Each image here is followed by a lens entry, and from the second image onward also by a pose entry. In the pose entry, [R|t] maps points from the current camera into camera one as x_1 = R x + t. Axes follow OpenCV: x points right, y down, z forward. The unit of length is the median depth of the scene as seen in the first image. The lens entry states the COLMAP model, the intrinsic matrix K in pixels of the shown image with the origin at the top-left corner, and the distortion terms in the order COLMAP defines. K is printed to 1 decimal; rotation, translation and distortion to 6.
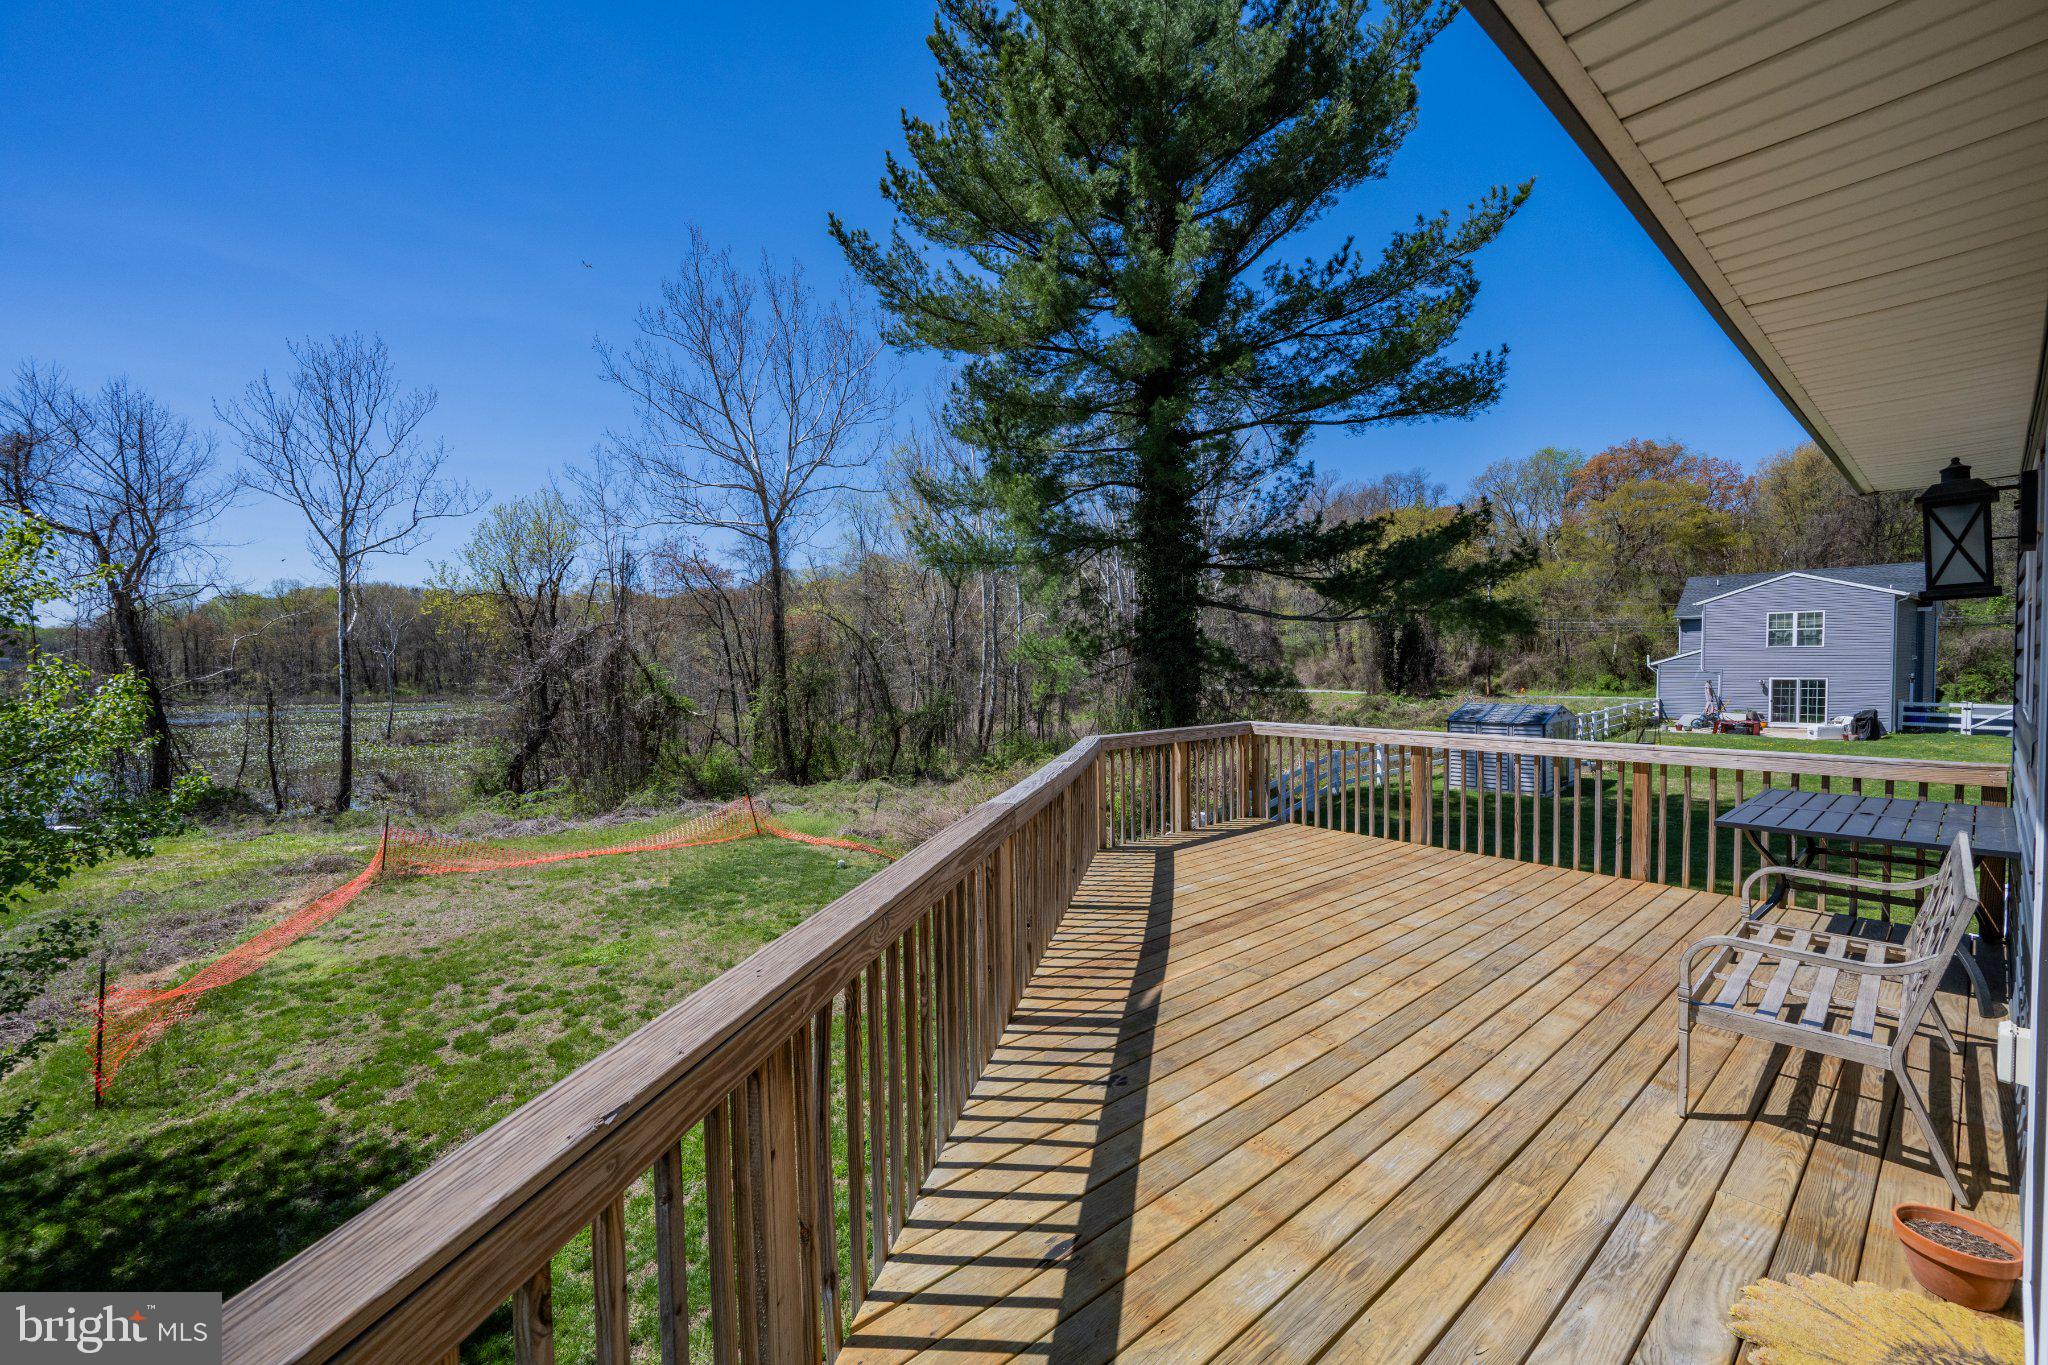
lens RADIAL K [[824.9, 0, 1024.0], [0, 824.9, 689.7], [0, 0, 1]] dist [0.001502, -0.001326]
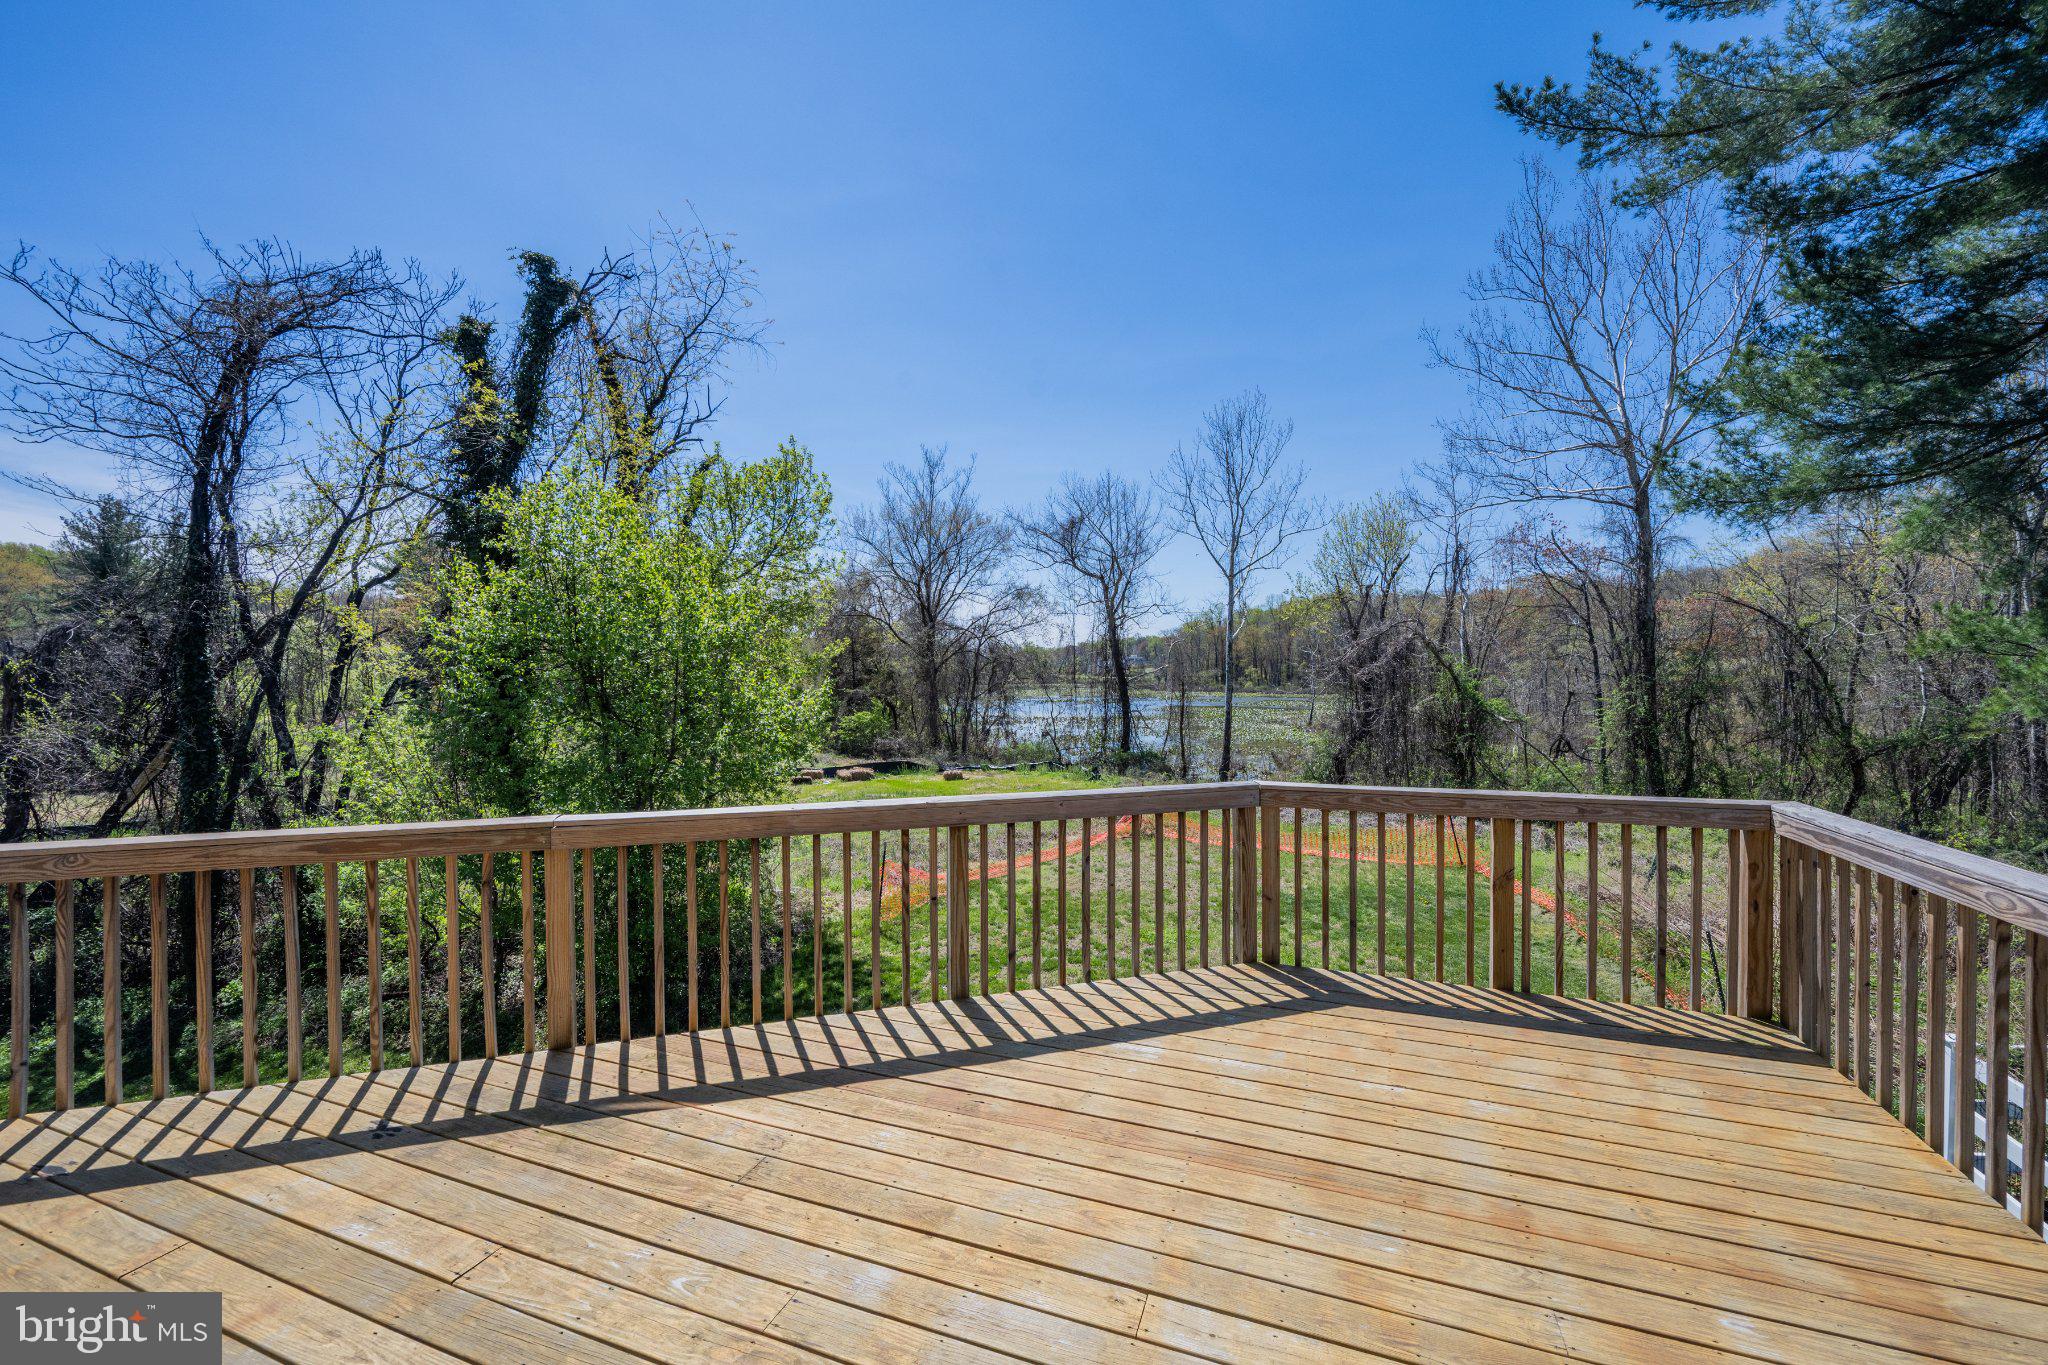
lens RADIAL K [[824.9, 0, 1003.8], [0, 824.9, 695.9], [0, 0, 1]] dist [0.001502, -0.001326]
pose [[0.481351, 0.038151, -0.875697, 0.116610], [-0.028967, 0.999199, 0.027609, -0.004816], [0.876049, 0.012077, 0.482070, 0.110515]]
